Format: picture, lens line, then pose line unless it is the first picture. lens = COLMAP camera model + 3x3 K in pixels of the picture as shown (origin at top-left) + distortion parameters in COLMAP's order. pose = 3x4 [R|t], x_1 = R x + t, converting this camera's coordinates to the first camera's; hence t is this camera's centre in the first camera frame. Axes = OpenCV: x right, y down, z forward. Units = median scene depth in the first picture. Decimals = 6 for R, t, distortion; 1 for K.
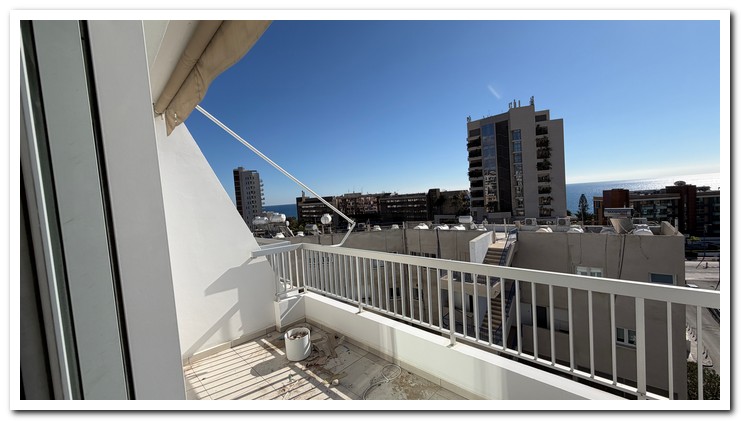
lens RADIAL K [[278.7, 0, 368.4], [0, 278.7, 211.4], [0, 0, 1]] dist [-0.000421, 0.000037]
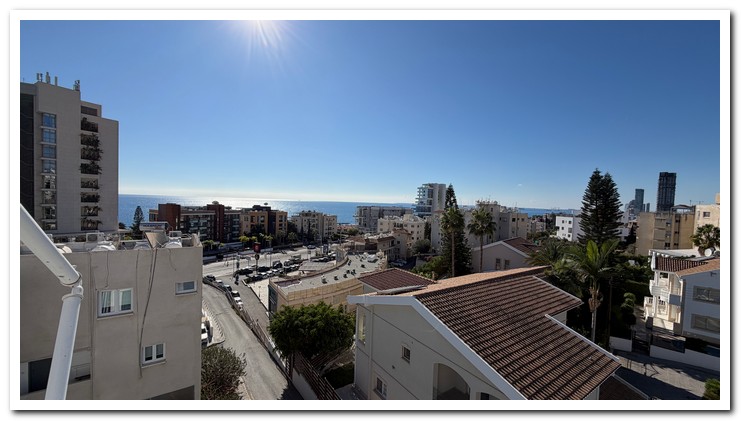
lens RADIAL K [[278.4, 0, 368.4], [0, 278.4, 211.5], [0, 0, 1]] dist [-0.000252, 0.000211]
pose [[0.228714, 0.047537, 0.972332, 0.096934], [-0.004164, 0.998846, -0.047853, -0.004140], [-0.973485, 0.006896, 0.228648, 0.029731]]
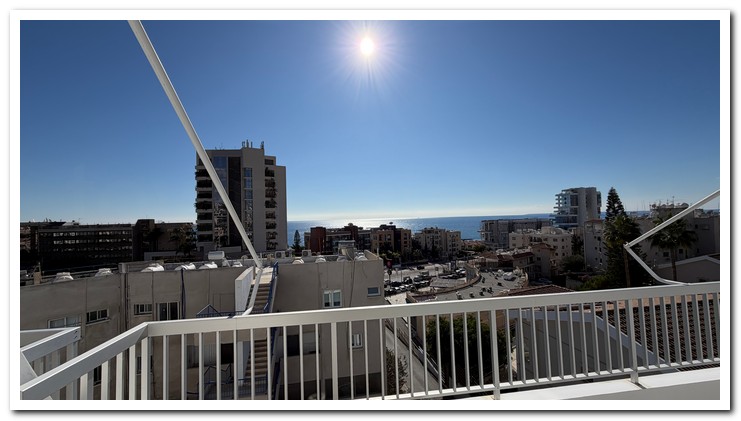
lens RADIAL K [[278.4, 0, 368.4], [0, 278.4, 211.5], [0, 0, 1]] dist [-0.000252, 0.000211]
pose [[0.605580, 0.076101, 0.792138, -0.085678], [0.021899, 0.993446, -0.112183, -0.000265], [-0.795483, 0.085283, 0.599944, 0.101245]]
